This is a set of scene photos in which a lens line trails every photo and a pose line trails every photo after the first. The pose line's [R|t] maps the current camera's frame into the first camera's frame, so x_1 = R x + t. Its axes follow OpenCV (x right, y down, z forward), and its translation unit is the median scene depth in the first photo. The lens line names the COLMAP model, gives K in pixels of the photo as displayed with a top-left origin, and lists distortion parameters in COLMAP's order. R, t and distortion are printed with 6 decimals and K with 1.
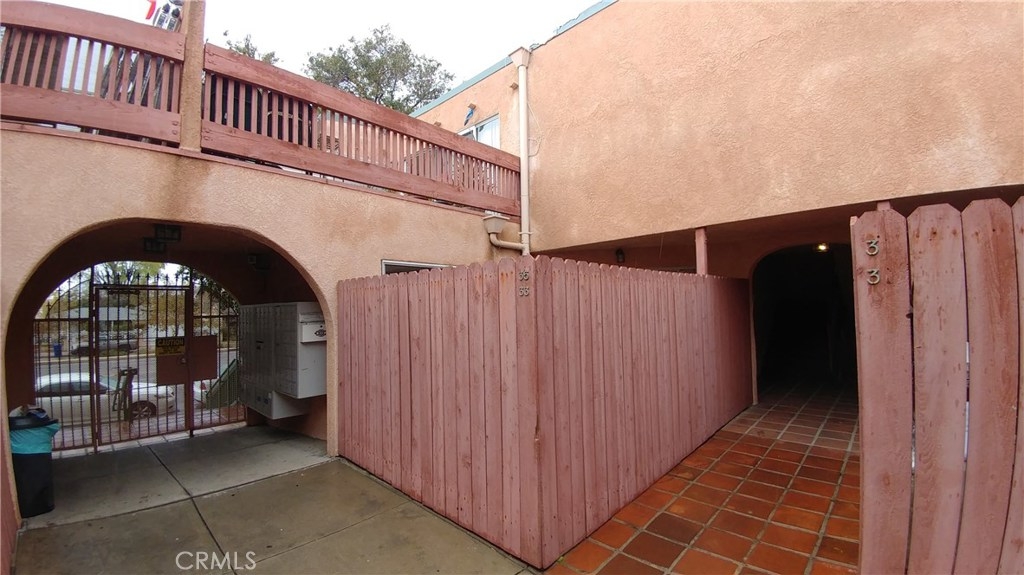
lens RADIAL K [[410.7, 0, 508.0], [0, 410.7, 291.2], [0, 0, 1]] dist [0.021566, -0.039812]
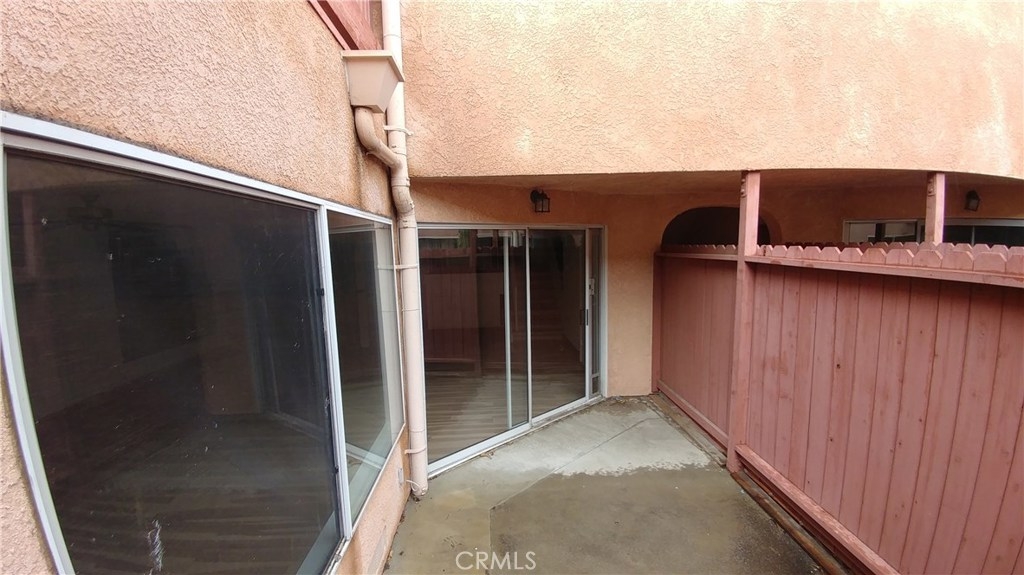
lens RADIAL K [[410.7, 0, 508.0], [0, 410.7, 291.2], [0, 0, 1]] dist [0.021566, -0.039812]
pose [[0.676193, -0.084882, 0.731818, -0.399502], [-0.018880, 0.991018, 0.132391, -0.066841], [-0.736482, -0.103339, 0.668517, 1.193659]]
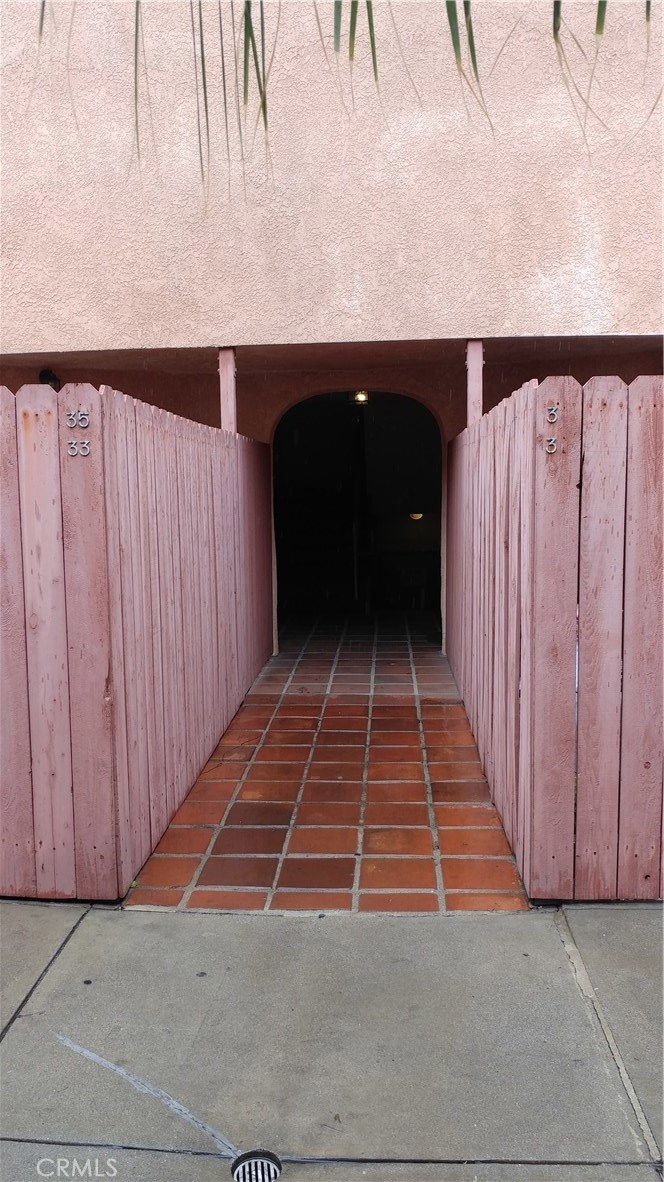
lens RADIAL K [[951.2, 0, 318.5], [0, 951.2, 591.1], [0, 0, 1]] dist [-0.003796, -0.007619]
pose [[0.773990, -0.056915, 0.630635, -0.399398], [-0.027722, 0.991951, 0.123548, 0.018003], [-0.632591, -0.113108, 0.766183, -0.170971]]
